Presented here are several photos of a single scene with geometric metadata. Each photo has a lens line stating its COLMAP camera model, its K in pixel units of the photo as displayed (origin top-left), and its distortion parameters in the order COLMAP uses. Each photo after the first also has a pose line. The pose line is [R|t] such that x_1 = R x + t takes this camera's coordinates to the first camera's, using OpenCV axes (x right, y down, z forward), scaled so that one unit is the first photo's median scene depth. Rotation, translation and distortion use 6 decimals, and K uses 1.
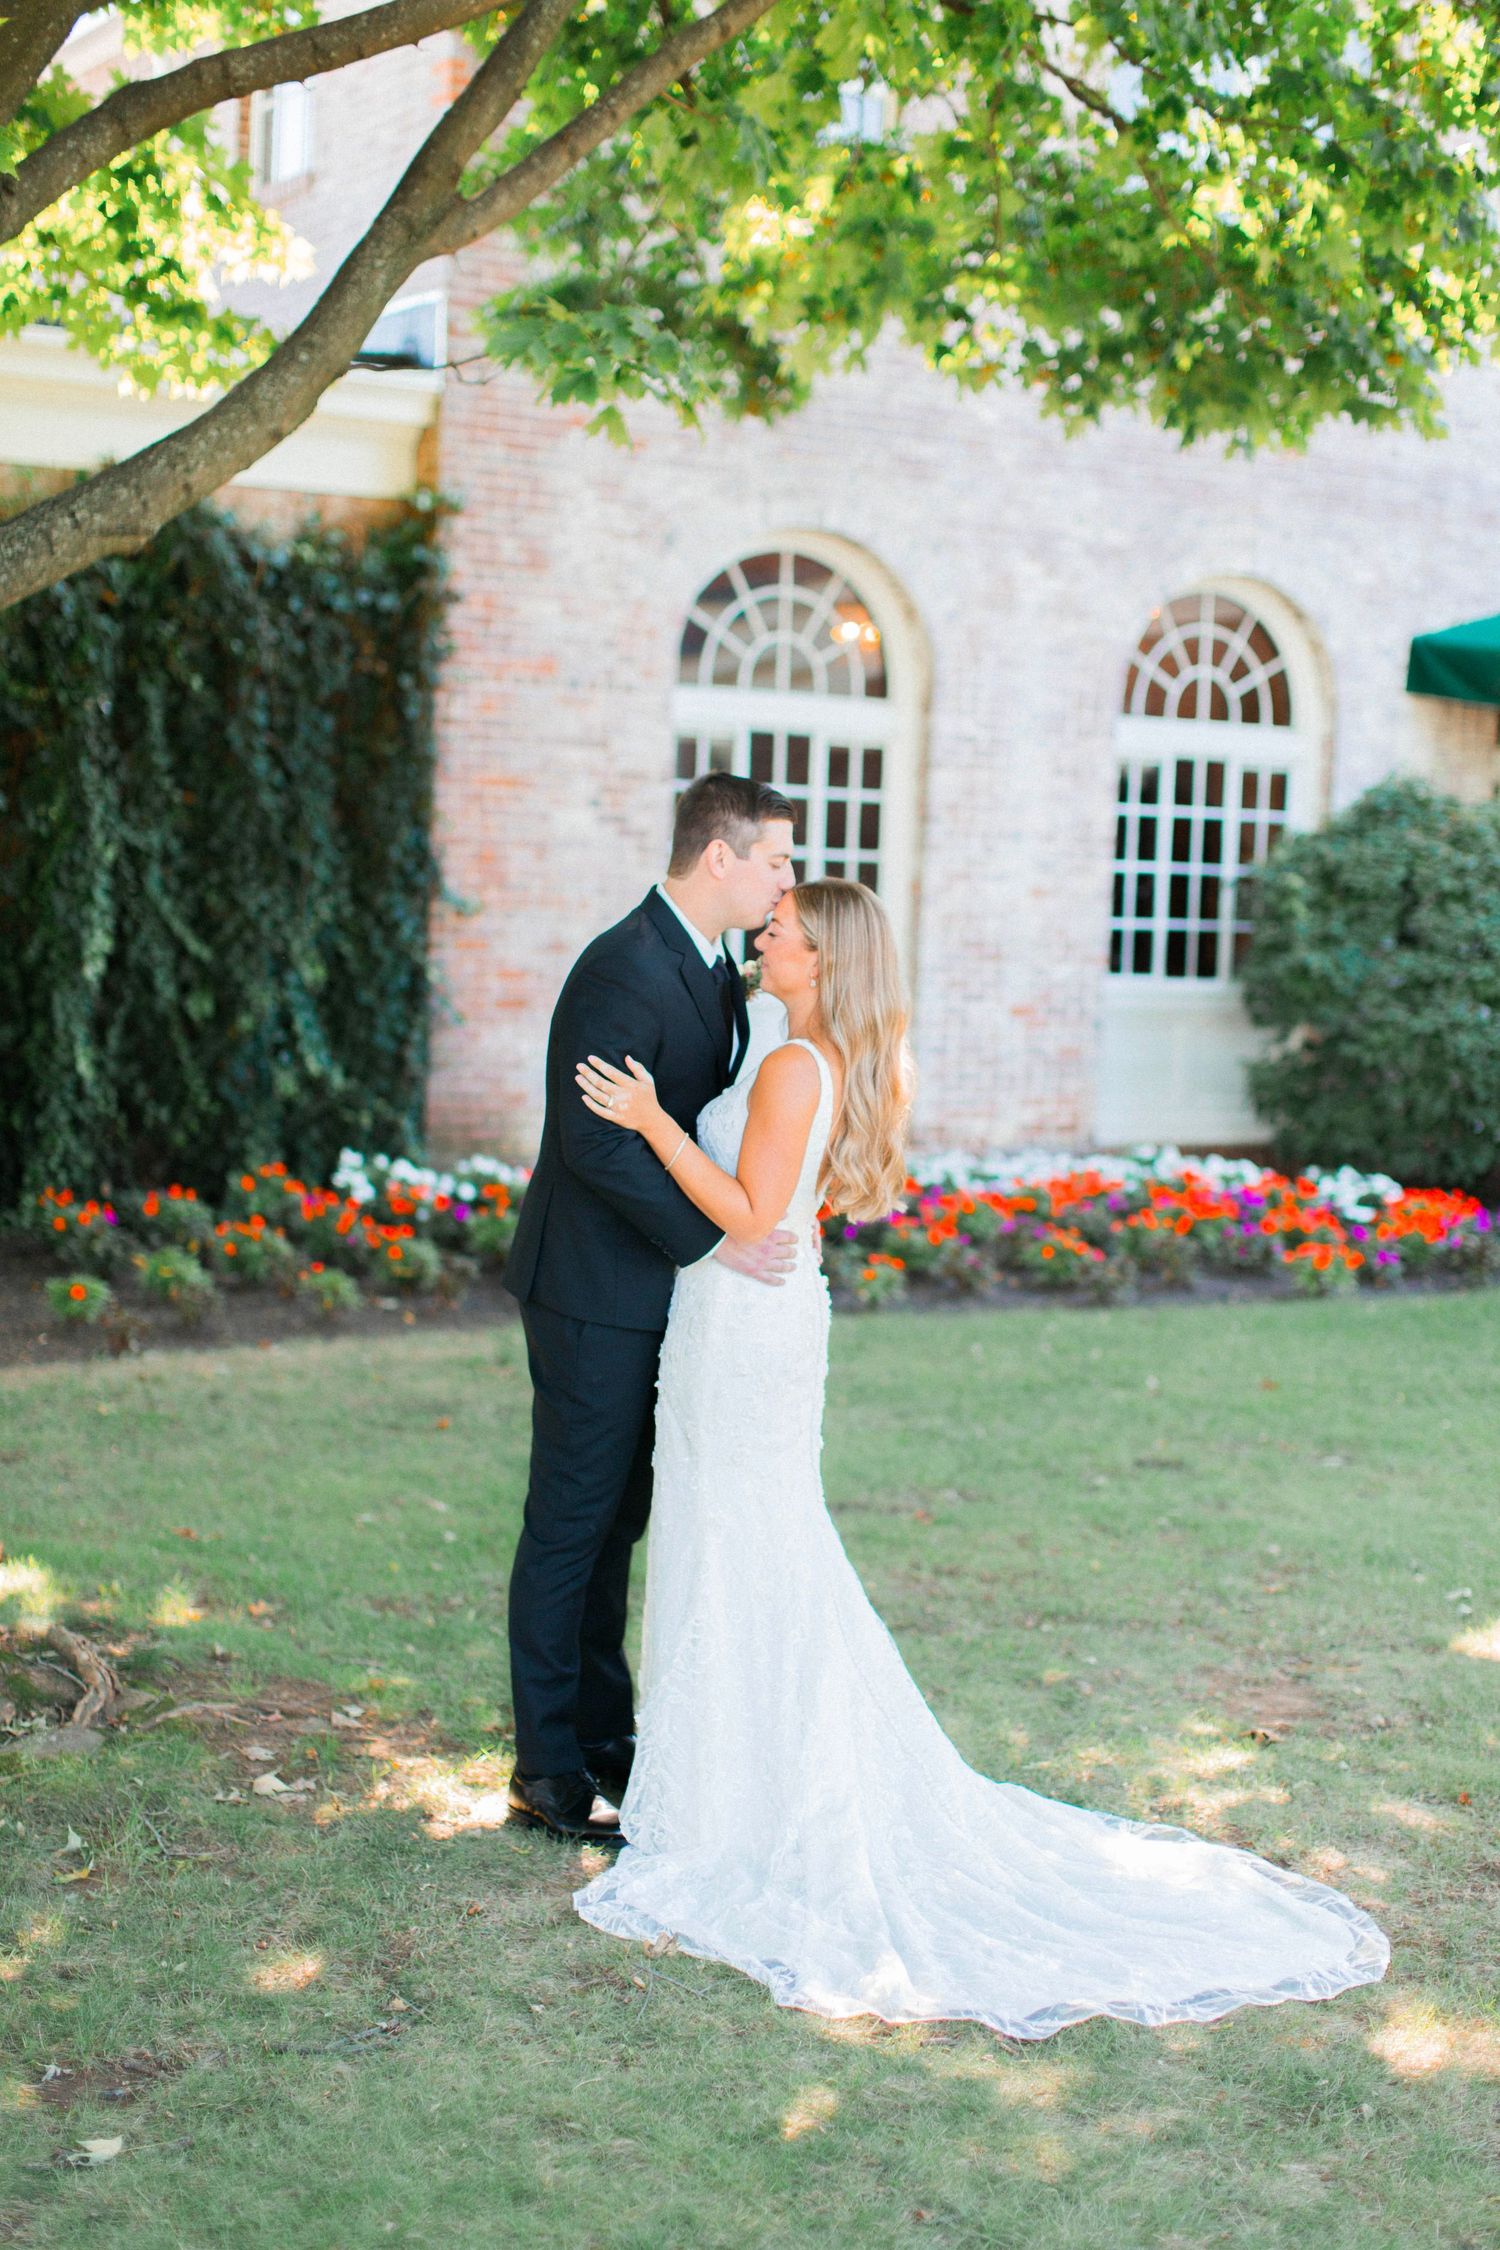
lens RADIAL K [[3325.3, 0, 753.7], [0, 3325.3, 1111.2], [0, 0, 1]] dist [0.054199, 0.000000]
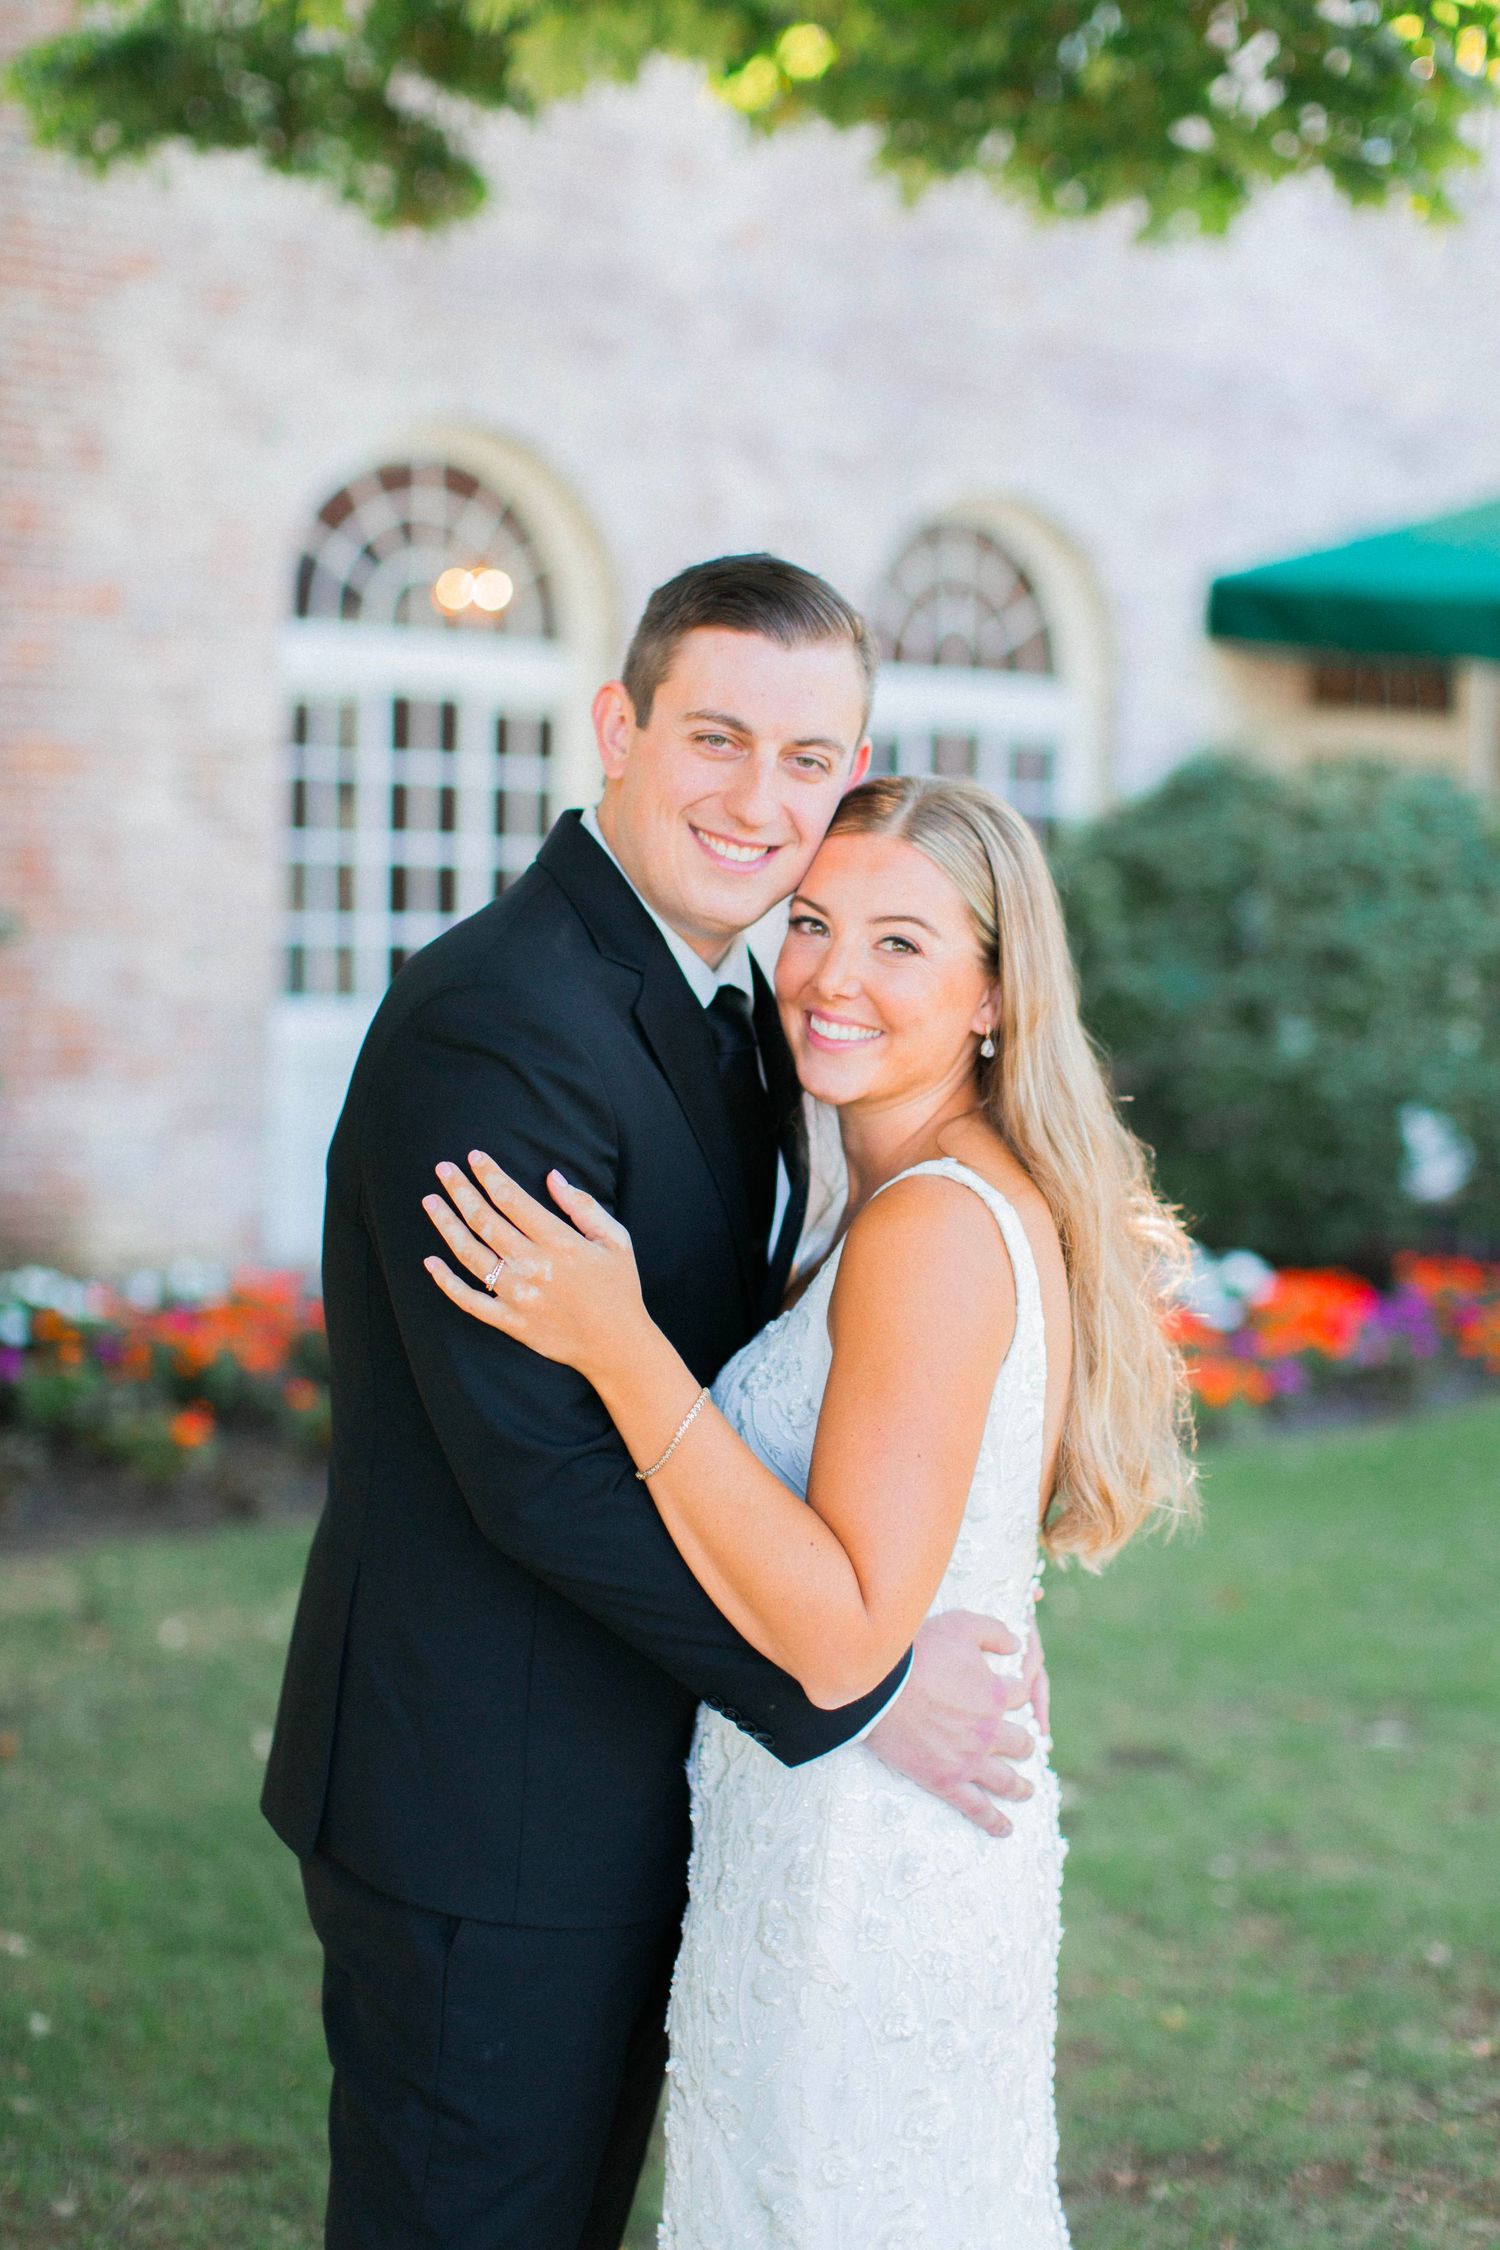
lens RADIAL K [[3535.5, 0, 822.9], [0, 3535.5, 1013.3], [0, 0, 1]] dist [0.076603, 0.000000]
pose [[0.988350, -0.021311, 0.150700, -0.029540], [0.027091, 0.998970, -0.036406, -0.011228], [-0.149768, 0.040064, 0.987909, 0.232655]]
